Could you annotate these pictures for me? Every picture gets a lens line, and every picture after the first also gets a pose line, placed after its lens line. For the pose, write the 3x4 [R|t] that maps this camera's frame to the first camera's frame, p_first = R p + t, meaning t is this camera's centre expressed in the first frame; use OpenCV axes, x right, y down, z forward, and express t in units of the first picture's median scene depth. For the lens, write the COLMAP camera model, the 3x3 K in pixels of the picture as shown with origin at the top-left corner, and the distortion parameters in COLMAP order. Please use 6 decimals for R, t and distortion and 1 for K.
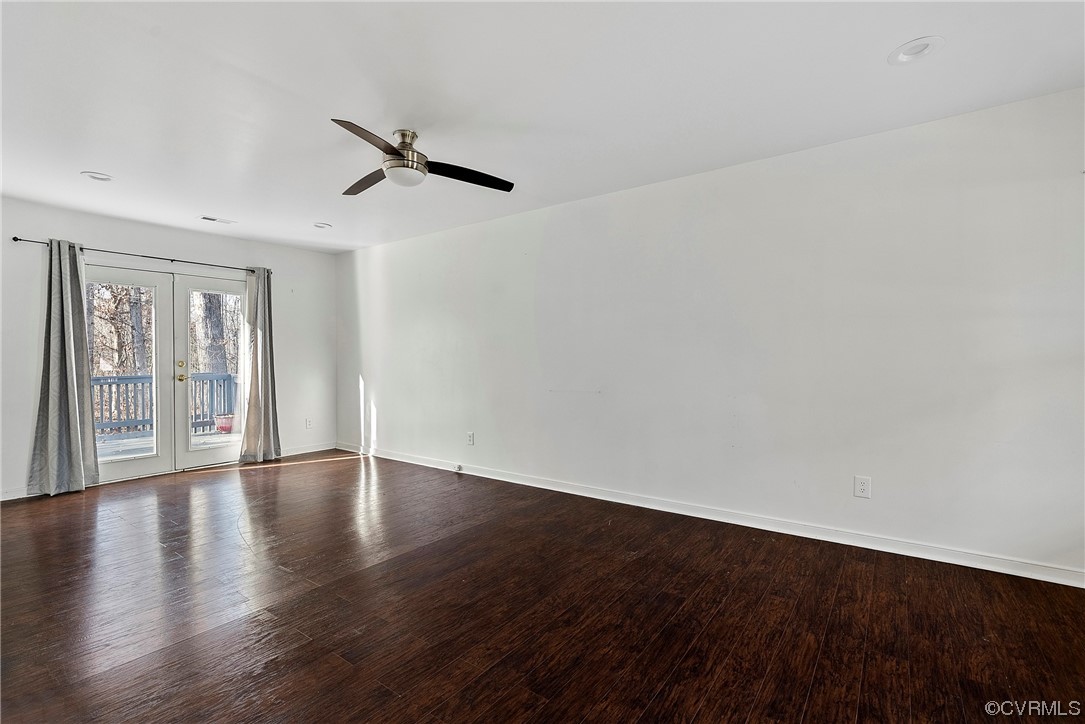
lens RADIAL K [[491.7, 0, 543.3], [0, 491.7, 360.7], [0, 0, 1]] dist [-0.015139, 0.006285]
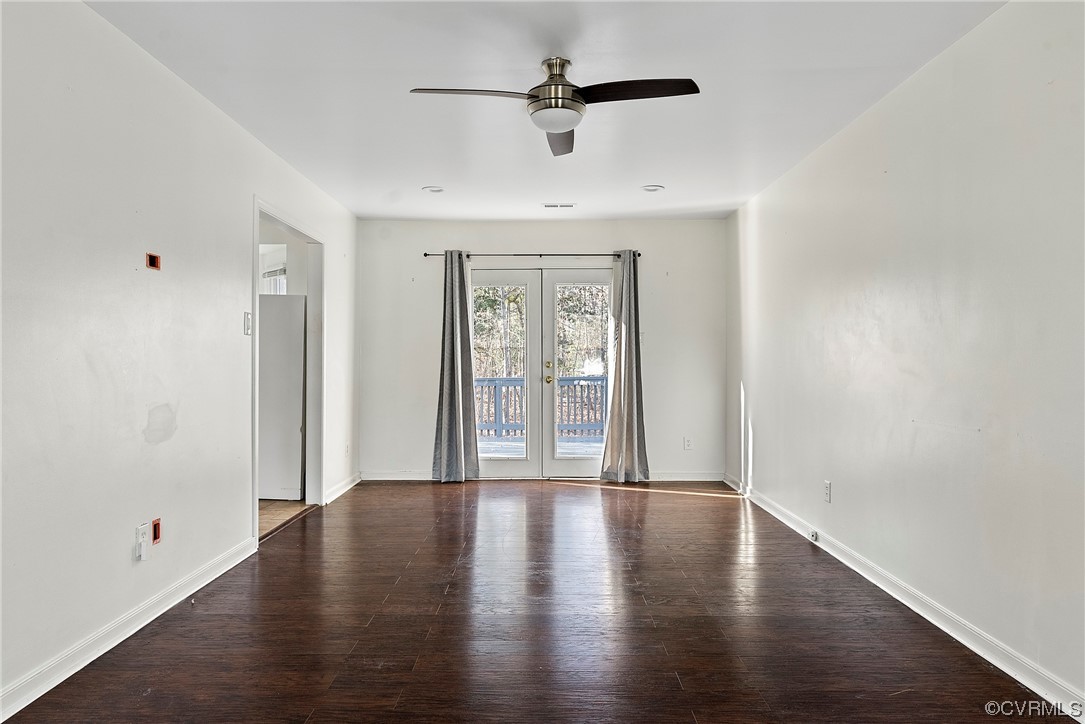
lens RADIAL K [[700.8, 0, 542.5], [0, 700.8, 362.0], [0, 0, 1]] dist [-0.004815, -0.000699]
pose [[0.591169, 0.006088, -0.806524, 0.338354], [-0.007236, 0.999971, 0.002244, -0.001278], [0.806515, 0.004510, 0.591196, 0.197207]]
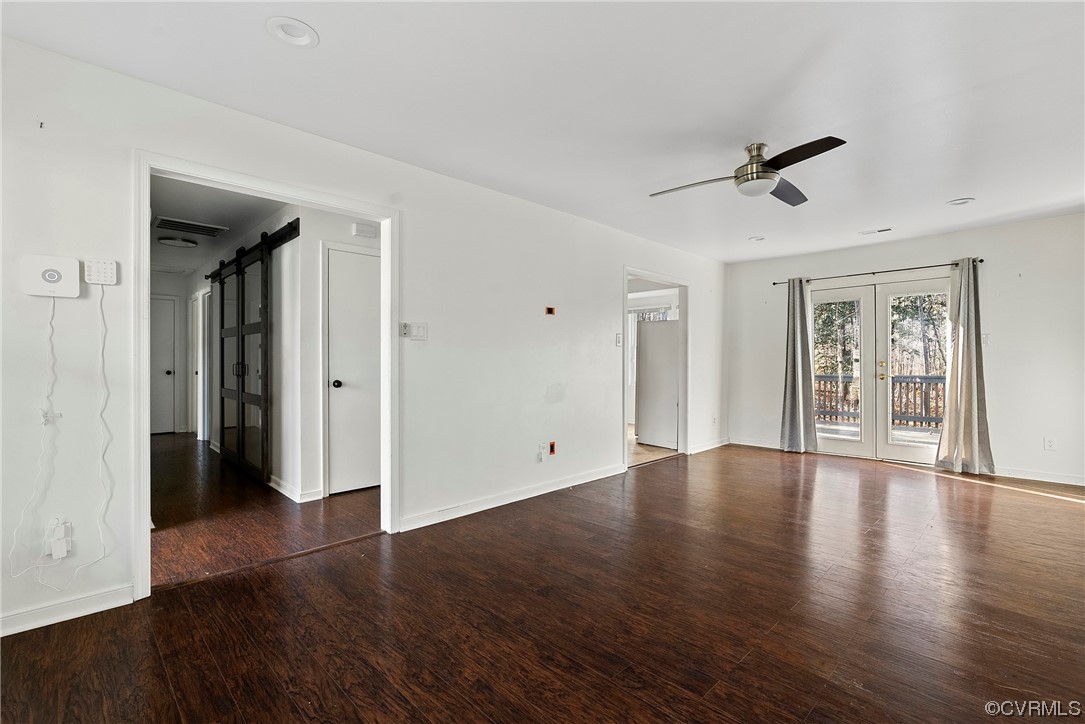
lens RADIAL K [[491.7, 0, 543.3], [0, 491.7, 360.7], [0, 0, 1]] dist [-0.015139, 0.006285]
pose [[-0.163786, 0.002478, -0.986493, 0.489650], [-0.002676, 0.999992, 0.002956, -0.002327], [0.986492, 0.003124, -0.163778, 0.421983]]
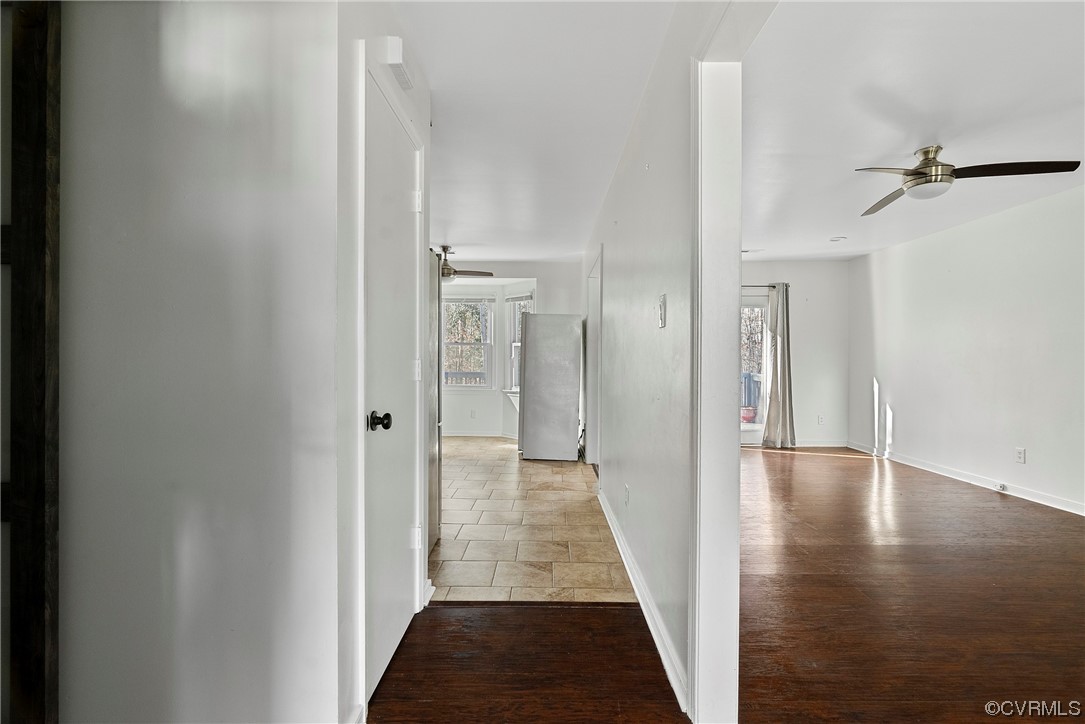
lens RADIAL K [[491.7, 0, 543.3], [0, 491.7, 360.7], [0, 0, 1]] dist [-0.015139, 0.006285]
pose [[0.584638, 0.006939, -0.811265, 0.053239], [-0.008380, 0.999962, 0.002514, -0.001526], [0.811251, 0.005328, 0.584674, -0.170333]]
